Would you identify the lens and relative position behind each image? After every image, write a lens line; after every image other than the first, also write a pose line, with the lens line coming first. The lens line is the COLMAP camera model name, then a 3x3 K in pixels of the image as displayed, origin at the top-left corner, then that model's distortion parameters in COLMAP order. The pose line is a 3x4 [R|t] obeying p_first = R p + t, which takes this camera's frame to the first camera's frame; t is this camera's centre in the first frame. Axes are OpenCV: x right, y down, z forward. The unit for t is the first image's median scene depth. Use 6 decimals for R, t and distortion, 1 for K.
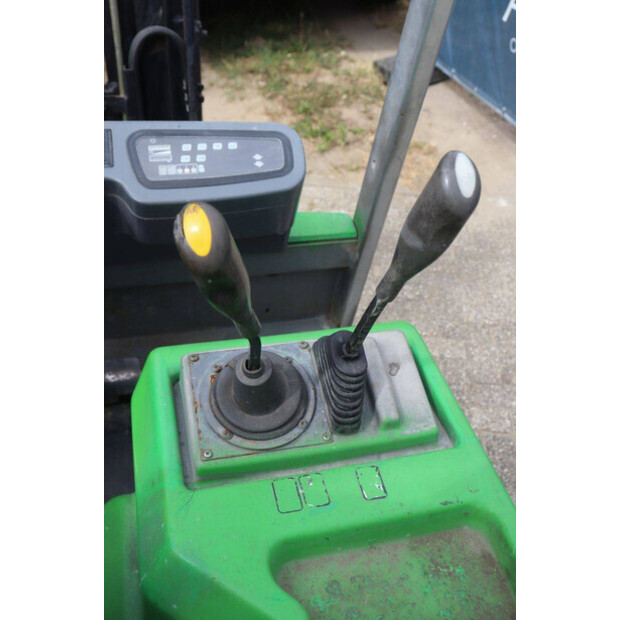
lens RADIAL K [[618.1, 0, 310.0], [0, 618.1, 310.0], [0, 0, 1]] dist [-0.156771, 0.257891]
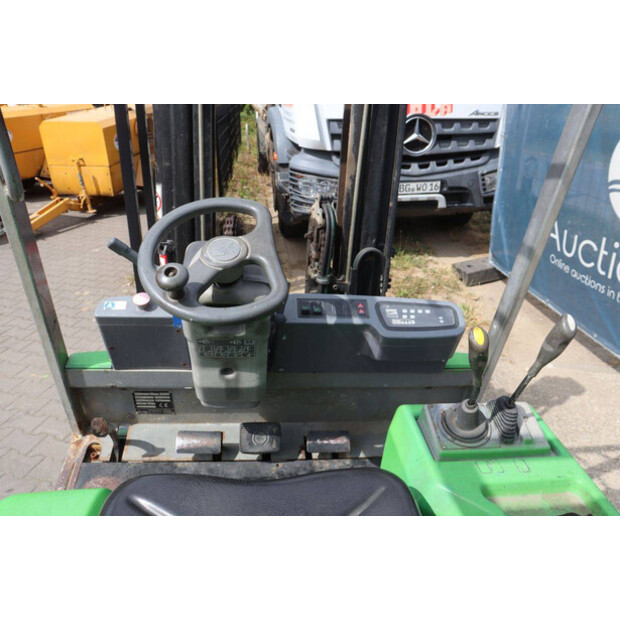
lens RADIAL K [[550.0, 0, 282.9], [0, 550.0, 311.3], [0, 0, 1]] dist [-0.109474, 0.017820]
pose [[0.990017, 0.052437, -0.130833, -0.349516], [-0.086891, 0.957918, -0.273573, 0.241170], [0.110982, 0.282210, 0.952911, -0.695224]]
